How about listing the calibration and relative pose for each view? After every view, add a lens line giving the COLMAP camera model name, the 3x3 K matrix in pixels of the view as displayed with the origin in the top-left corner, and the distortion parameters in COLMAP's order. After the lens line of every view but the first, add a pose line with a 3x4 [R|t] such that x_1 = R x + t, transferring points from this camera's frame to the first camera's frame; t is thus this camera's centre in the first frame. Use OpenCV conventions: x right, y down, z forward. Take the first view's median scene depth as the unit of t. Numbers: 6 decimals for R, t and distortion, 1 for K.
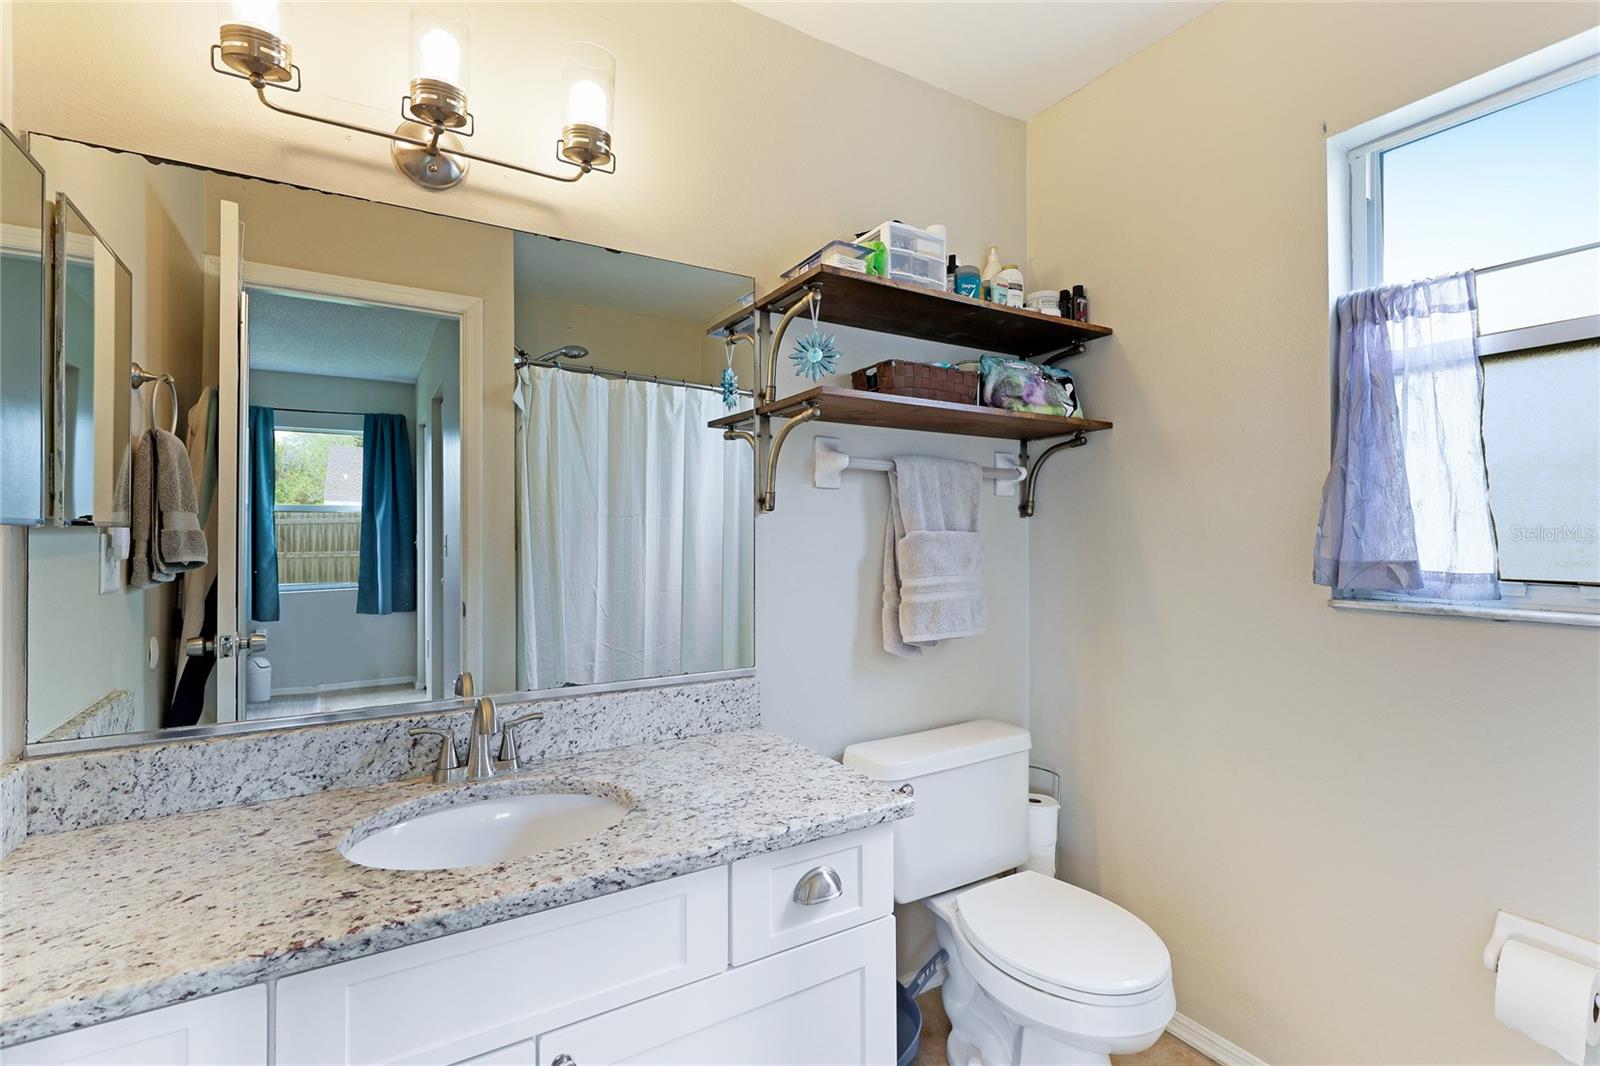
lens RADIAL K [[730.2, 0, 799.2], [0, 730.2, 531.0], [0, 0, 1]] dist [-0.005441, -0.000117]
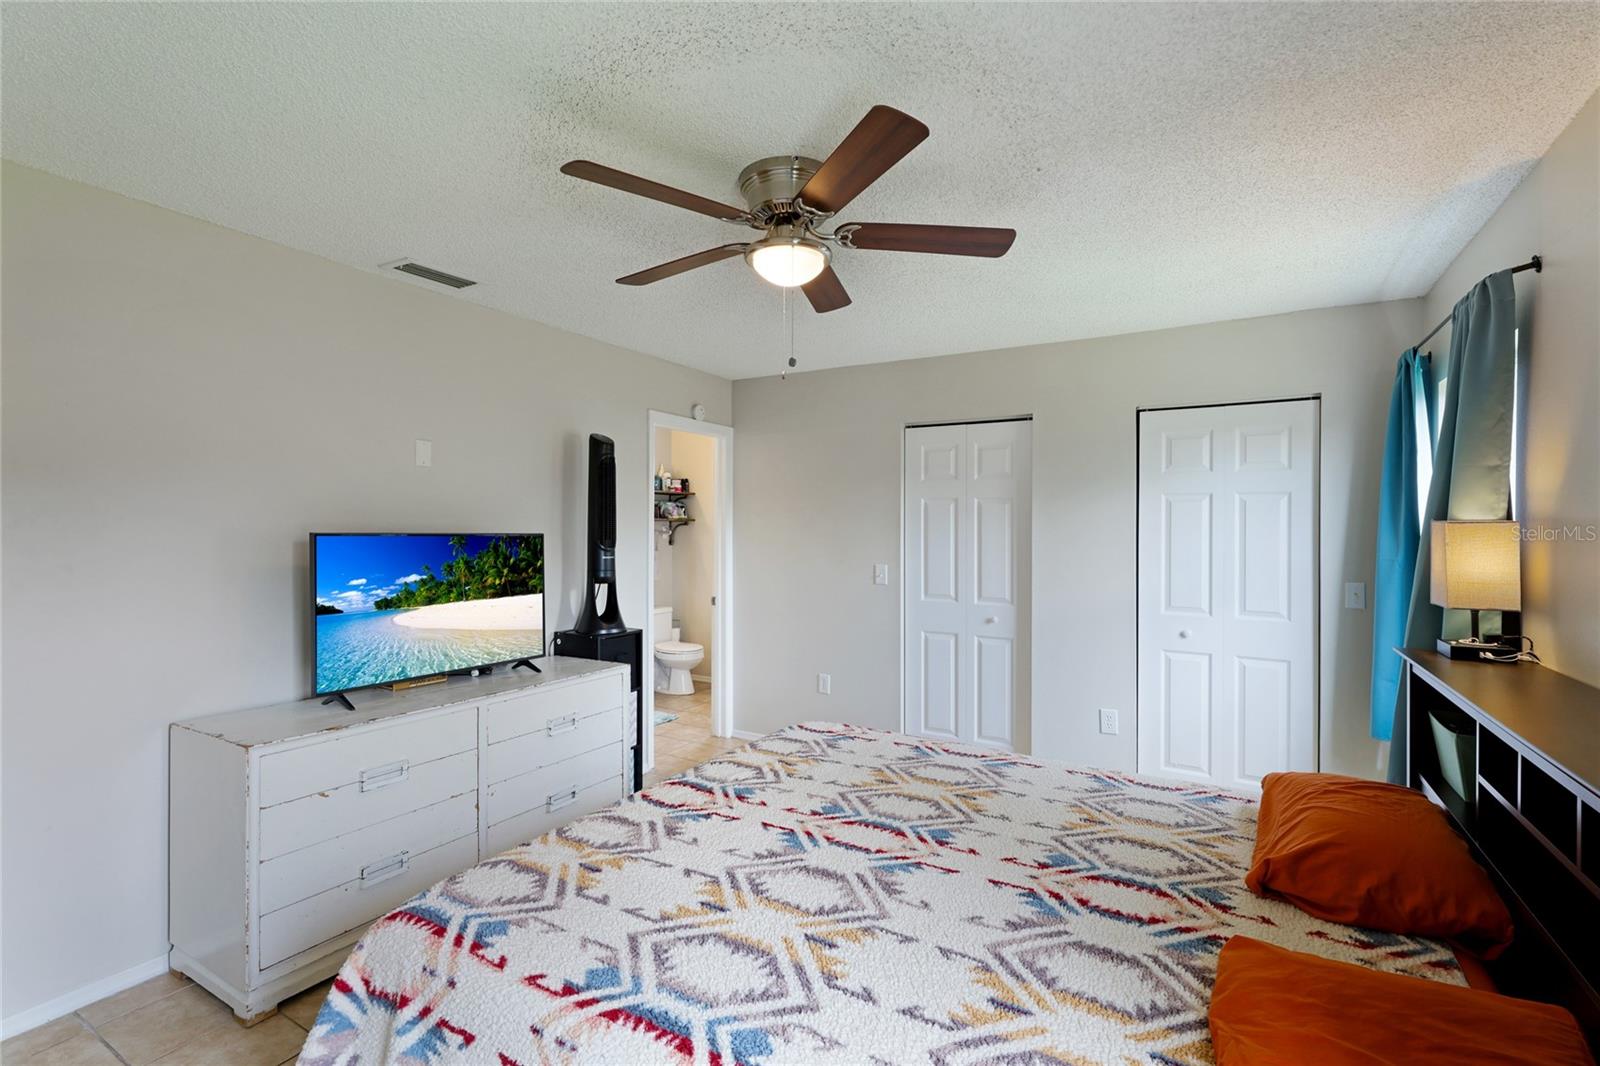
lens RADIAL K [[730.2, 0, 805.1], [0, 730.2, 528.1], [0, 0, 1]] dist [-0.005441, -0.000117]
pose [[0.877703, 0.001228, 0.479204, -0.800197], [-0.003354, 0.999988, 0.003582, -0.121642], [-0.479193, -0.004751, 0.877696, -2.365714]]
